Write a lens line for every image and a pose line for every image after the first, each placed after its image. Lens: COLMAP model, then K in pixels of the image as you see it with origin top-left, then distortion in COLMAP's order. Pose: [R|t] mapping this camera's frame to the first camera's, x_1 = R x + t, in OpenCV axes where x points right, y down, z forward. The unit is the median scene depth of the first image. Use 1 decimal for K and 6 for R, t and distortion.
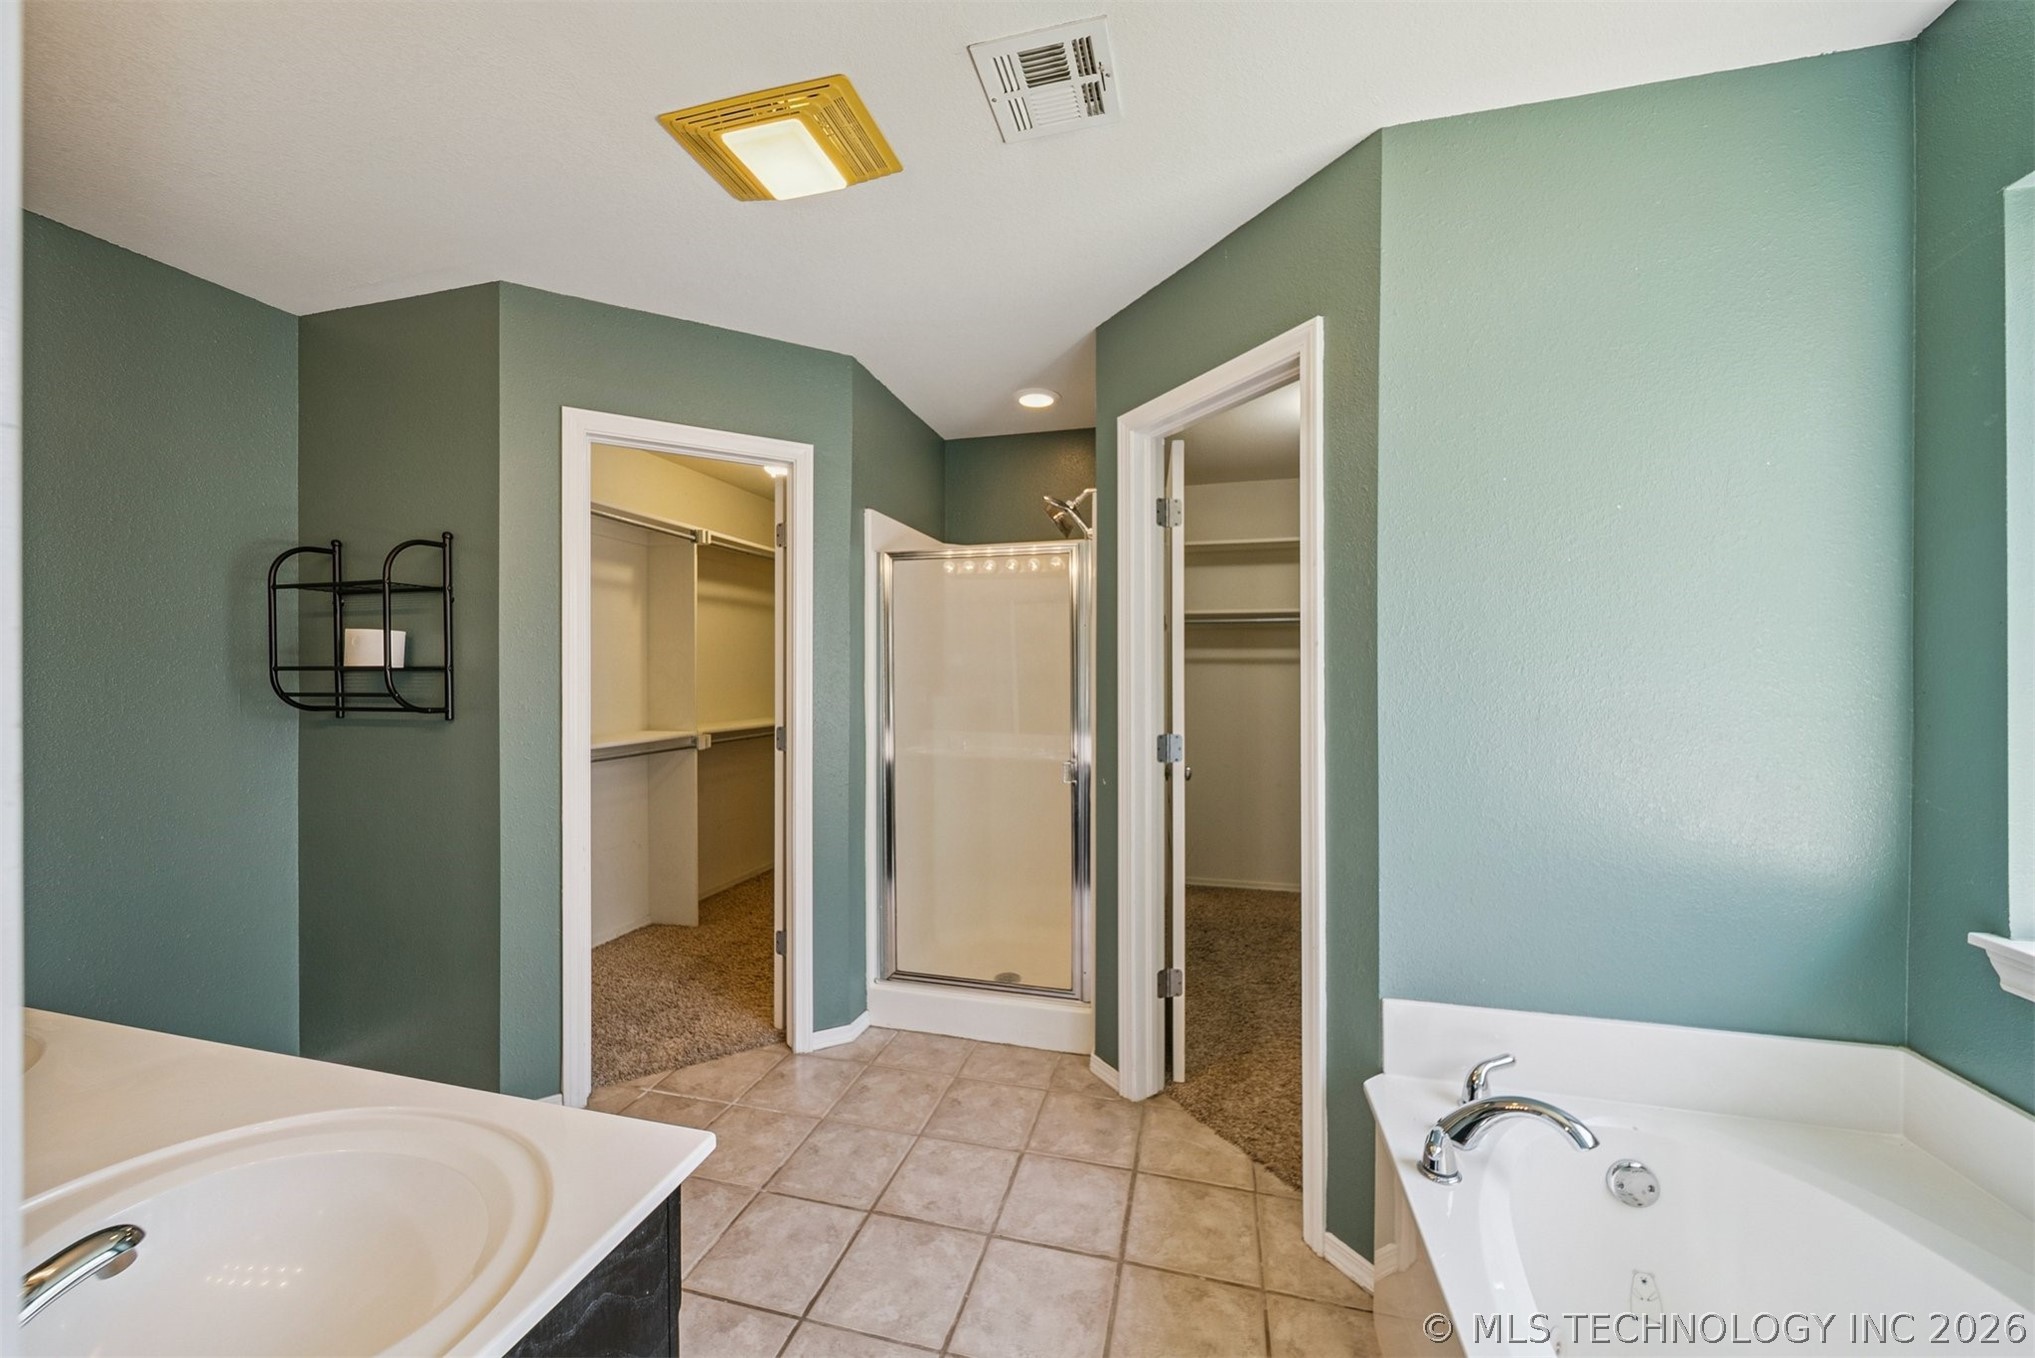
lens RADIAL K [[730.0, 0, 1021.5], [0, 730.0, 674.1], [0, 0, 1]] dist [-0.000847, -0.000142]
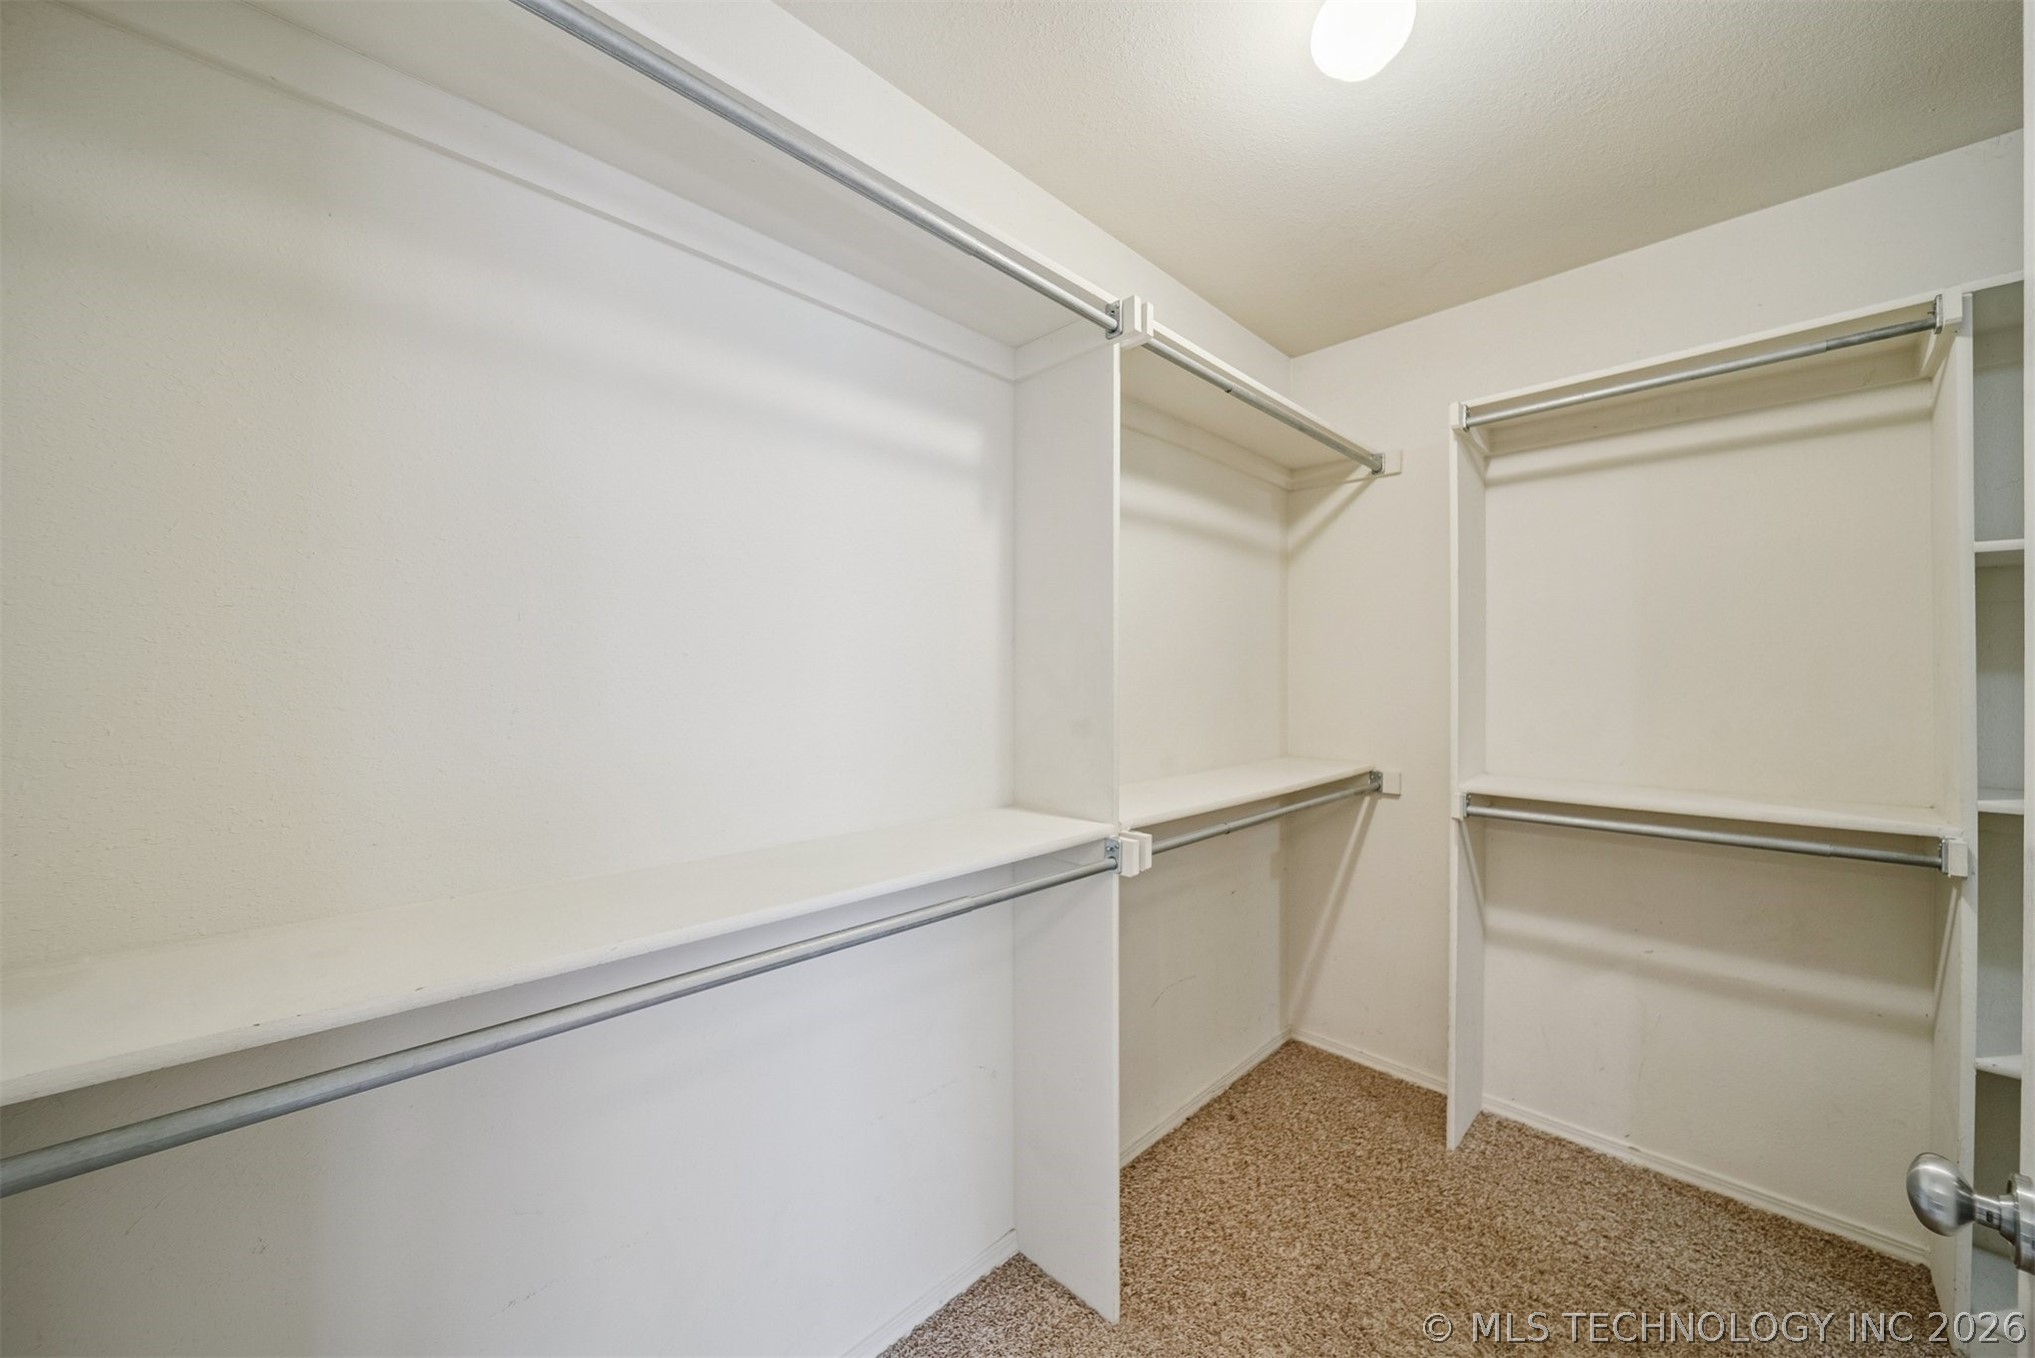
lens RADIAL K [[730.0, 0, 1021.5], [0, 730.0, 674.1], [0, 0, 1]] dist [-0.000847, -0.000142]
pose [[0.853711, 0.003009, -0.520738, -0.285649], [-0.004269, 0.999990, -0.001220, -0.001537], [0.520729, 0.003265, 0.853716, 0.638467]]
